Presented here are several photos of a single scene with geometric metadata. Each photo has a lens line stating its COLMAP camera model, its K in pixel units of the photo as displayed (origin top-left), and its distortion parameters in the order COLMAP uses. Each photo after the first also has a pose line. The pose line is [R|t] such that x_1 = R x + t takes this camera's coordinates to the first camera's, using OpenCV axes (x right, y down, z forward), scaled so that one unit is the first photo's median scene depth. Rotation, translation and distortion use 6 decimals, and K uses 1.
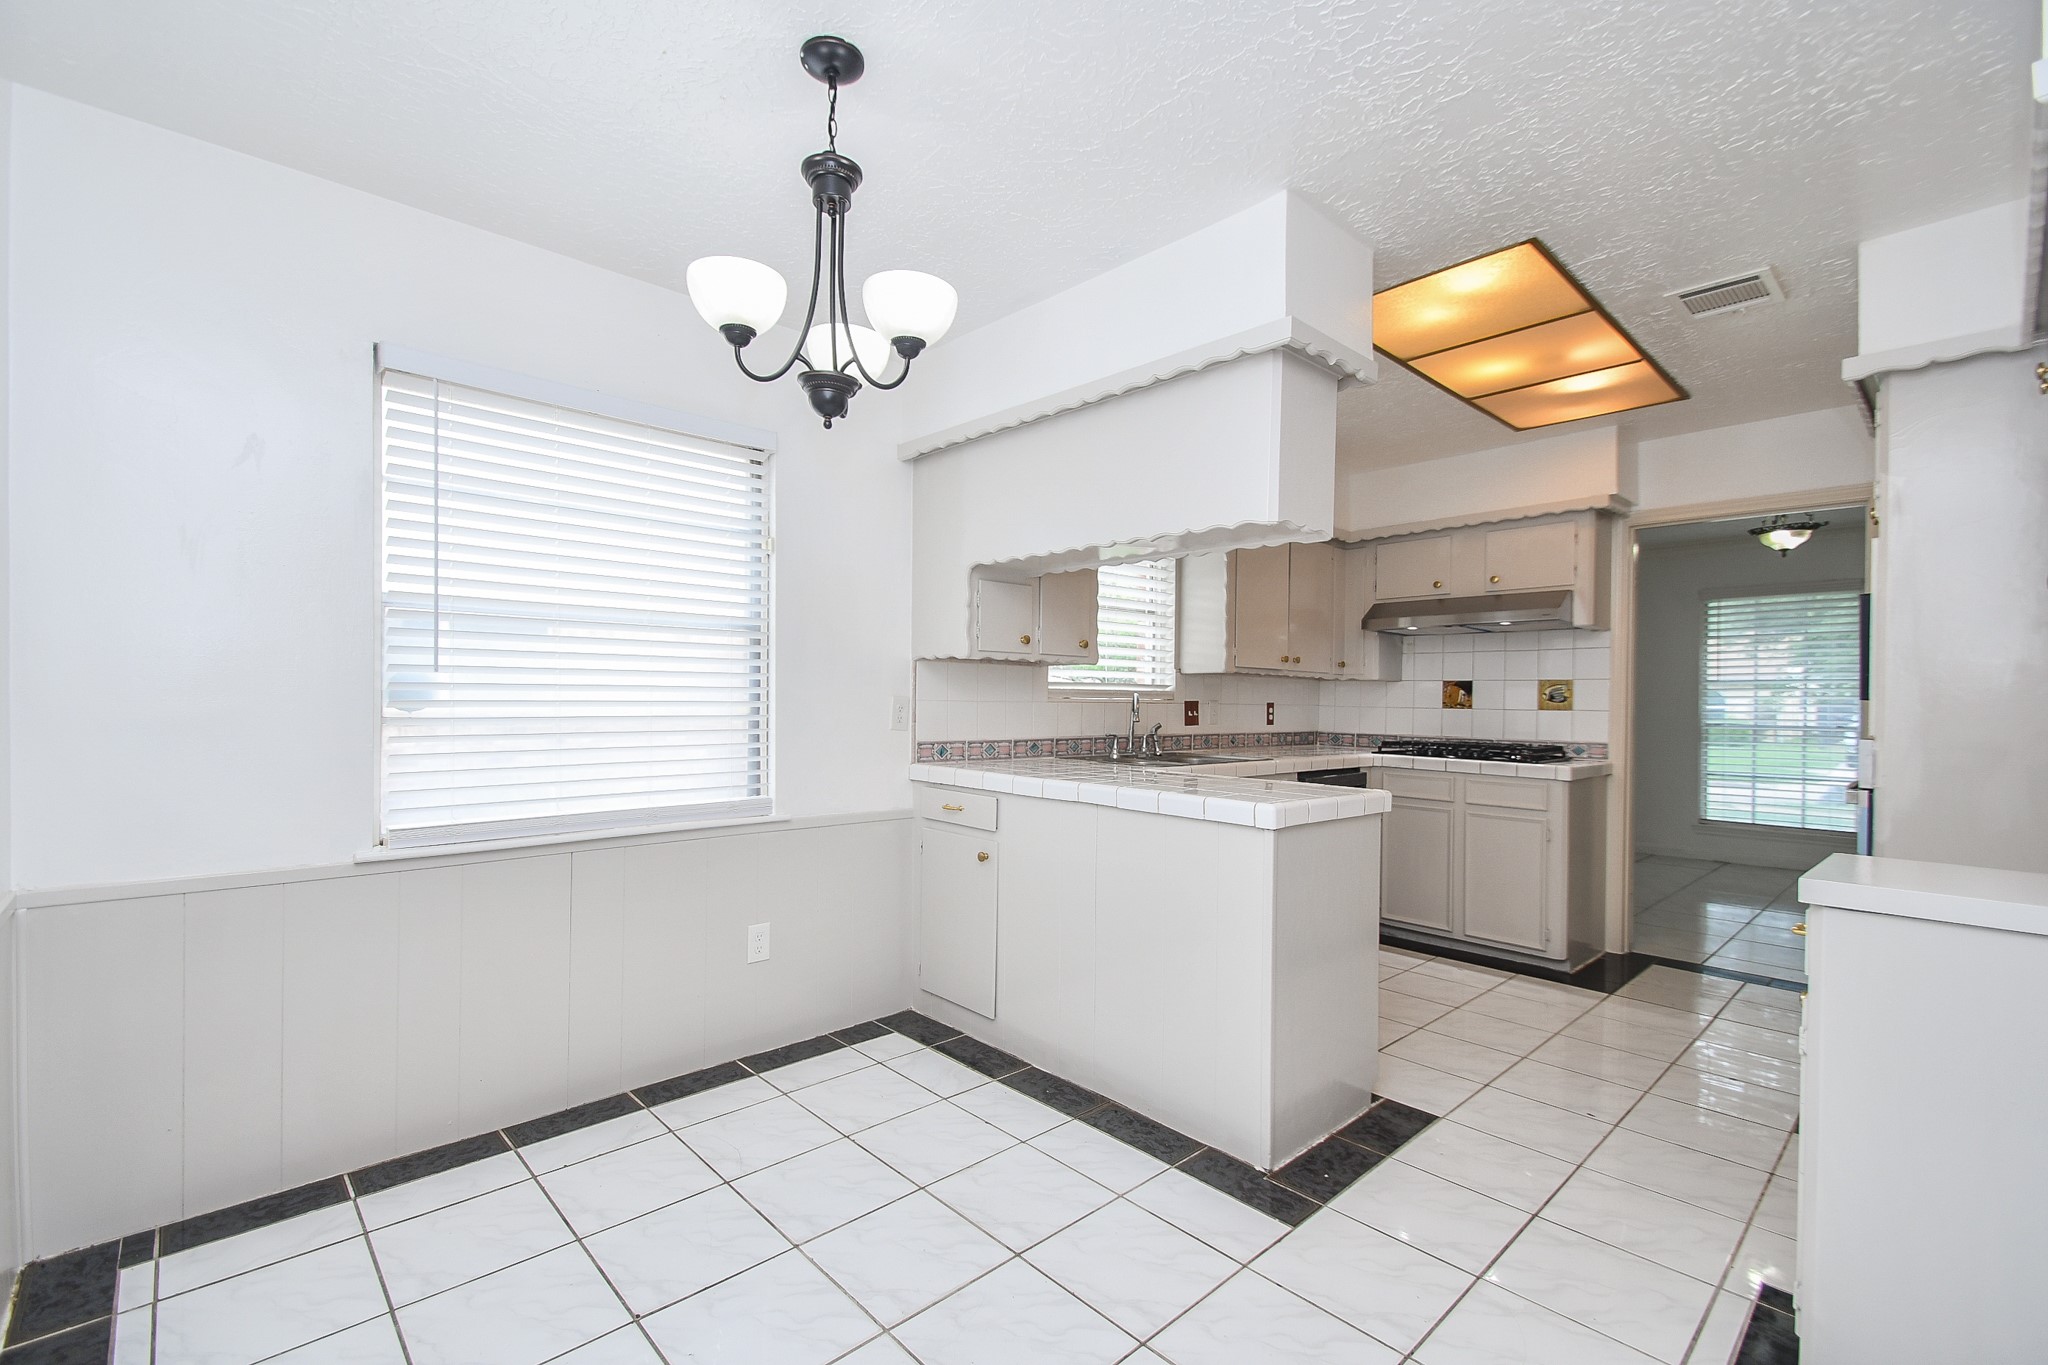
lens RADIAL K [[894.6, 0, 999.9], [0, 894.6, 700.2], [0, 0, 1]] dist [0.019514, -0.012251]
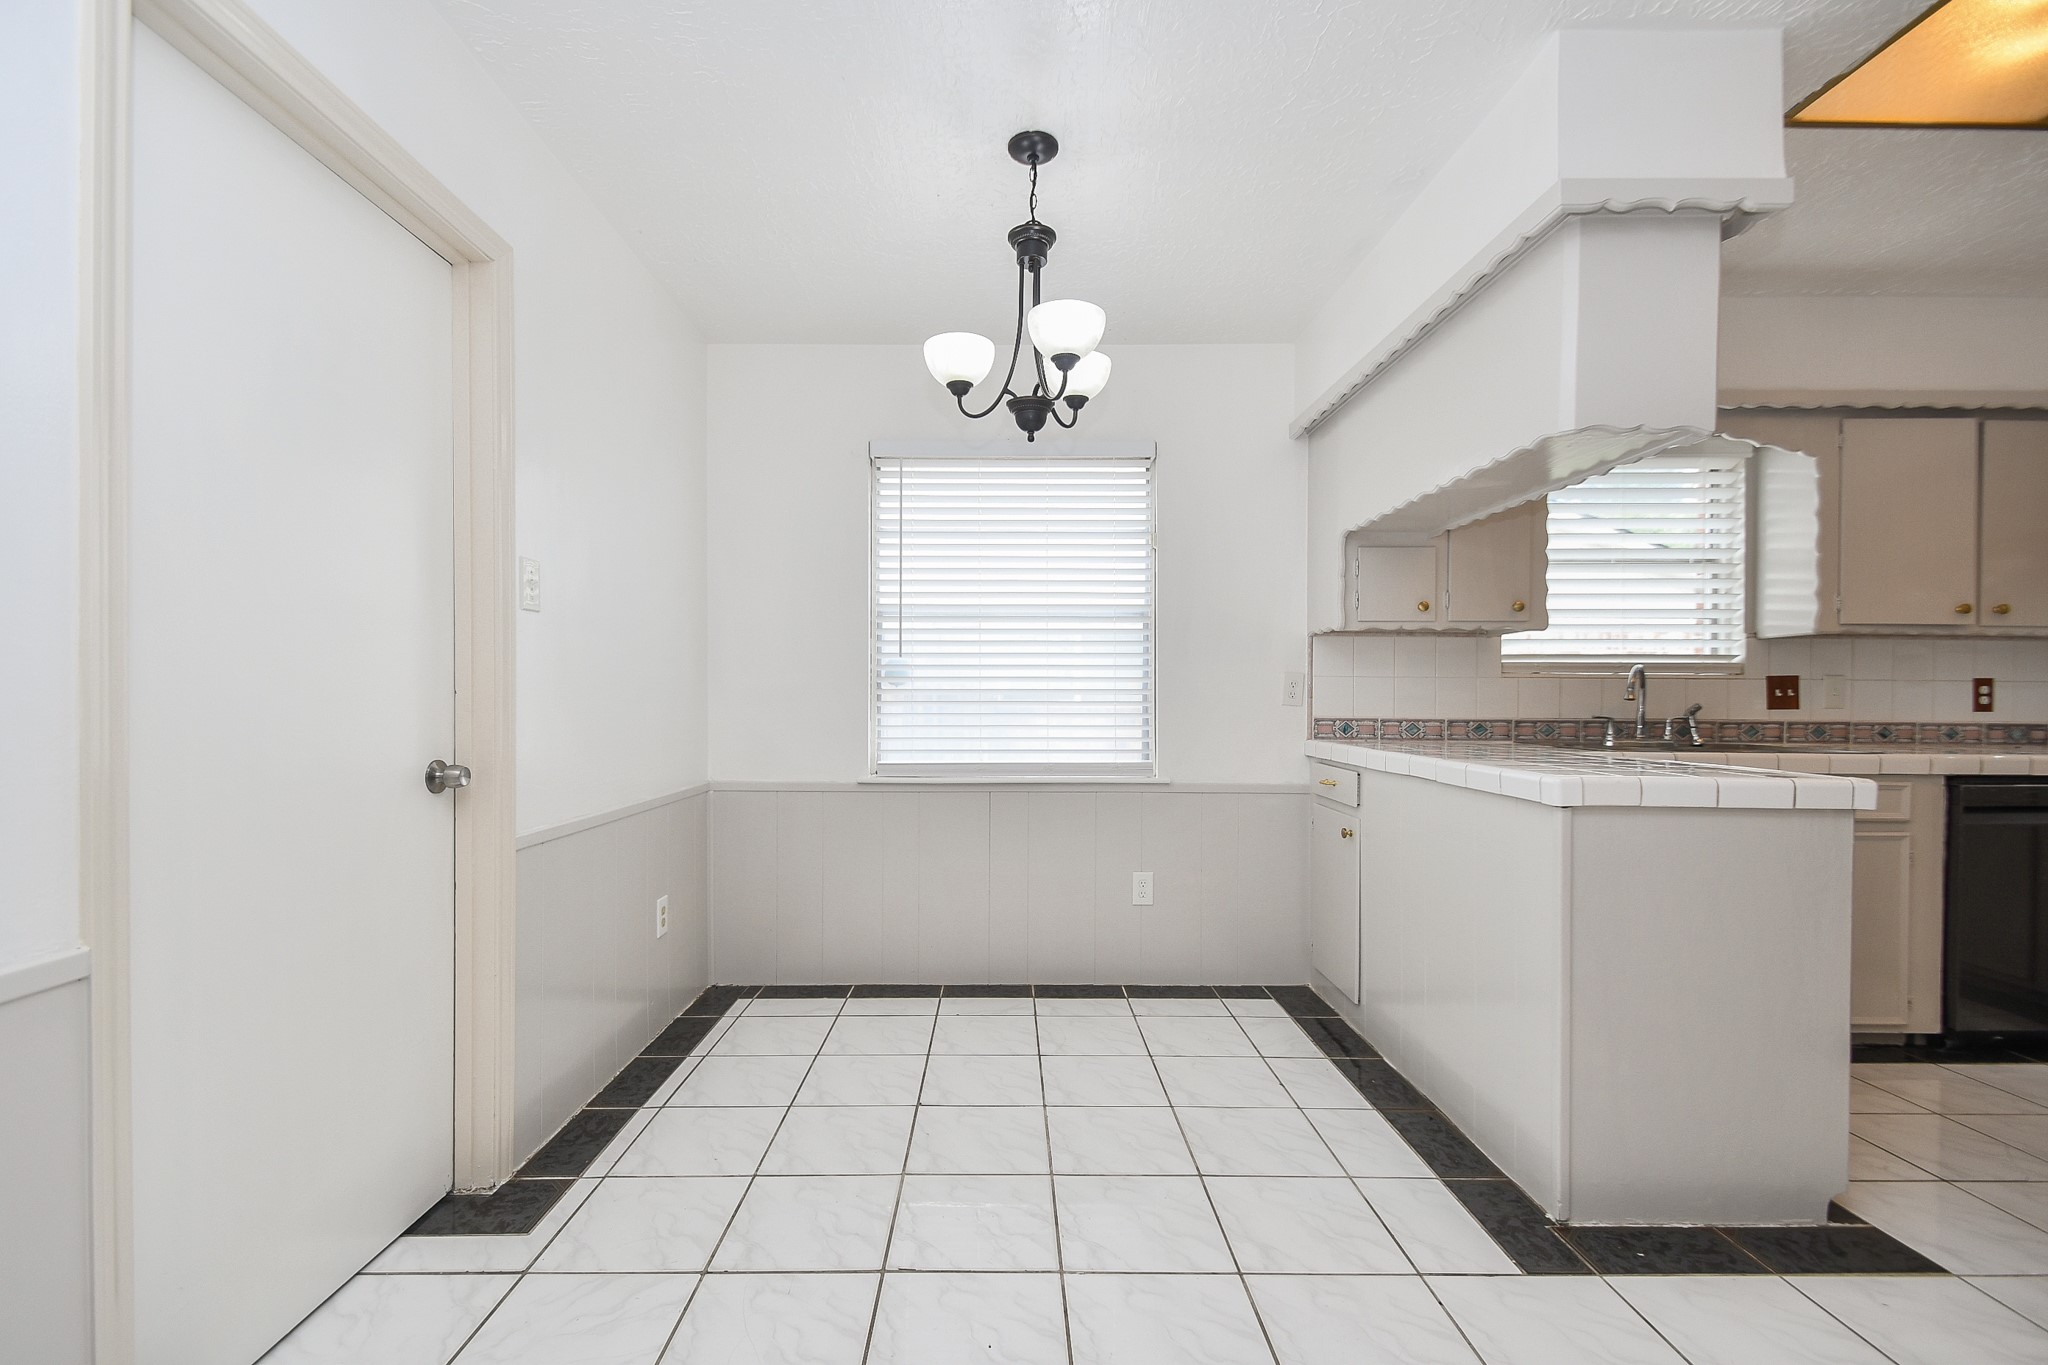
lens RADIAL K [[894.6, 0, 984.9], [0, 894.6, 701.7], [0, 0, 1]] dist [0.019514, -0.012251]
pose [[0.728770, -0.005483, -0.684737, 0.250004], [0.000556, 0.999972, -0.007415, 0.027830], [0.684759, 0.005023, 0.728752, 0.019662]]
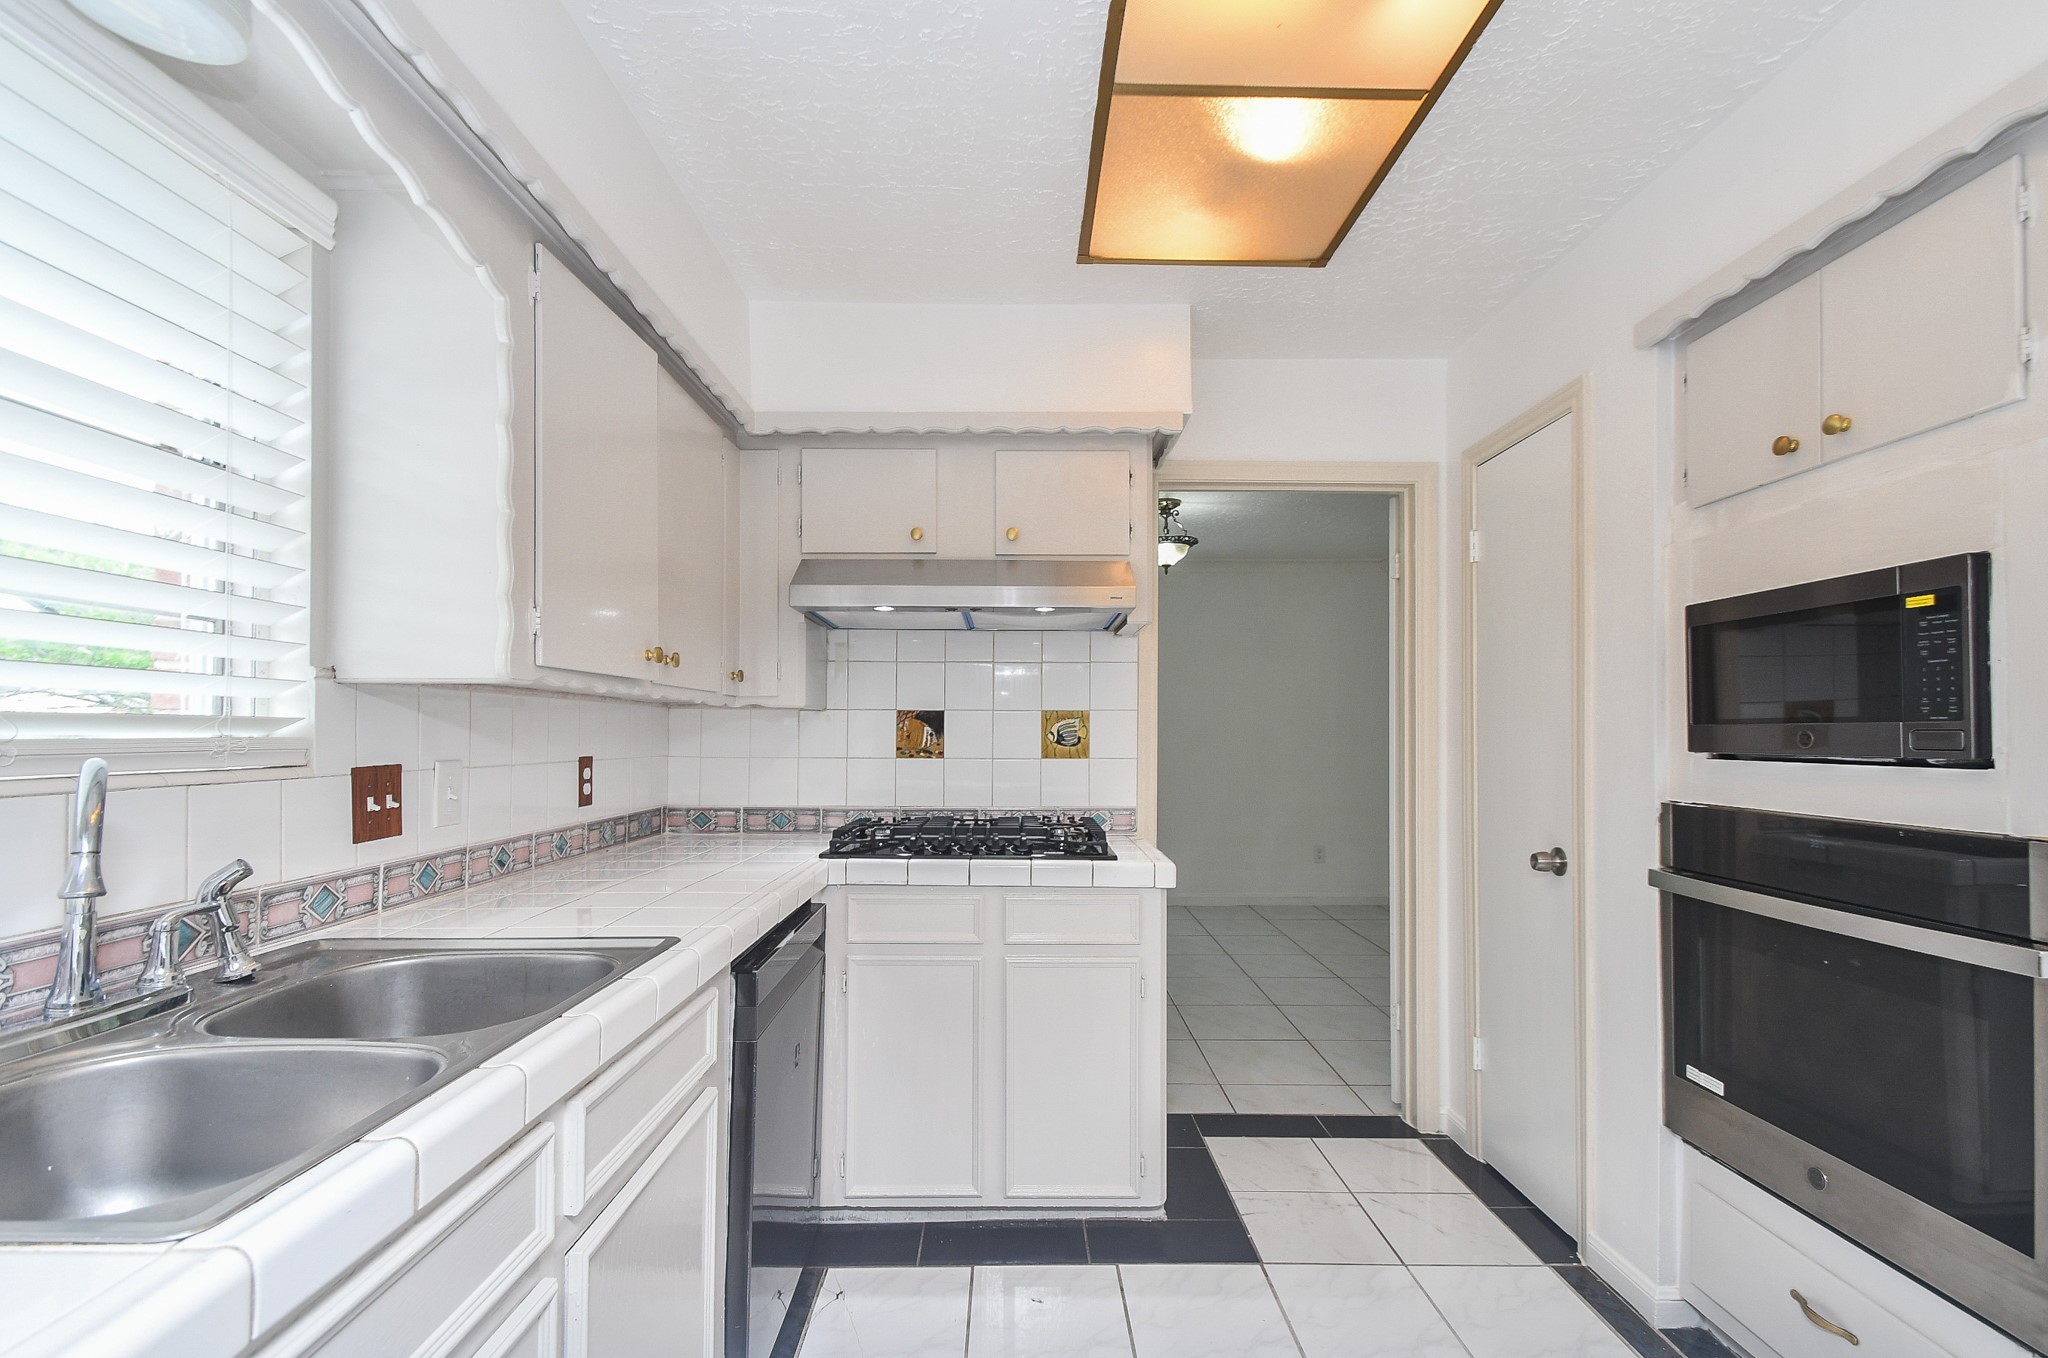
lens RADIAL K [[894.6, 0, 1020.6], [0, 894.6, 720.3], [0, 0, 1]] dist [0.019514, -0.012251]
pose [[0.658139, -0.001188, 0.752896, 0.122970], [0.006319, 0.999972, -0.003946, -0.013465], [-0.752870, 0.007354, 0.658128, 0.616869]]
